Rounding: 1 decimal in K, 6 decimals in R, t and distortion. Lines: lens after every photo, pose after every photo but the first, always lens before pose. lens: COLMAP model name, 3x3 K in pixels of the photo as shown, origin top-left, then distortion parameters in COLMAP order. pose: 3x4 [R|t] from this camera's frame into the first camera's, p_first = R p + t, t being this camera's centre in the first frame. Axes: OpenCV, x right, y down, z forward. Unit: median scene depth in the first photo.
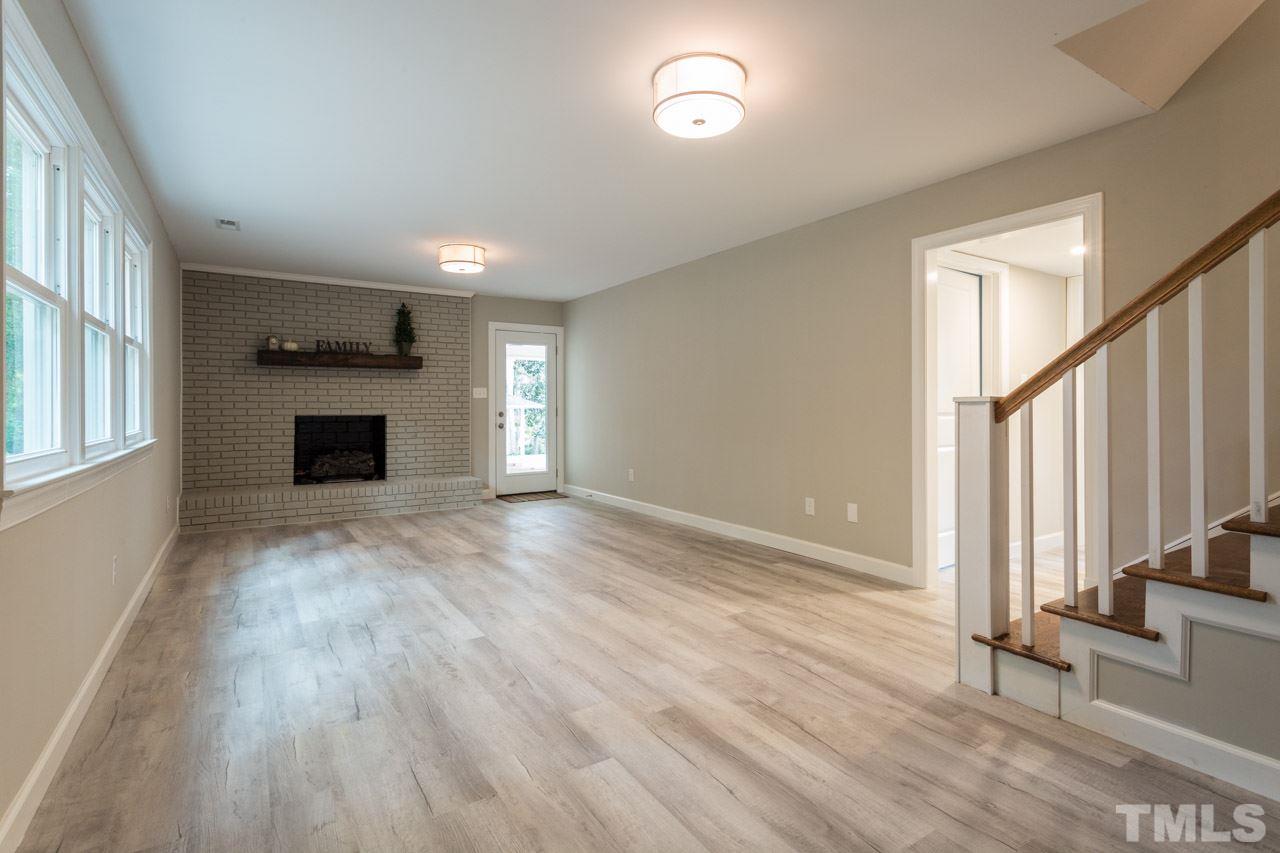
lens RADIAL K [[611.3, 0, 631.4], [0, 611.3, 401.1], [0, 0, 1]] dist [0.002347, -0.000181]
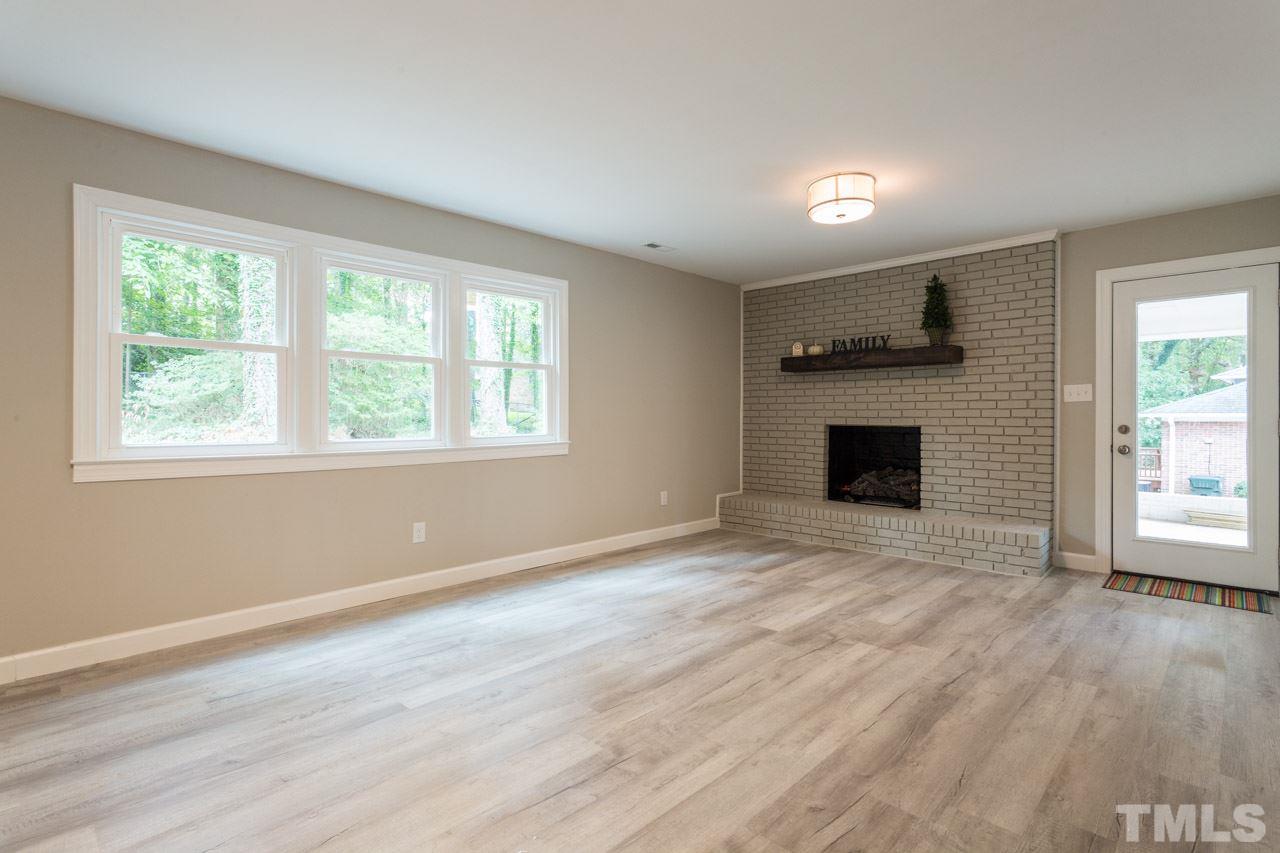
lens RADIAL K [[605.9, 0, 638.7], [0, 605.9, 415.0], [0, 0, 1]] dist [0.000370, -0.000012]
pose [[0.239042, 0.002145, -0.971007, 0.267012], [0.007663, 0.999962, 0.004096, 0.002924], [0.970979, -0.008420, 0.239017, 0.505274]]
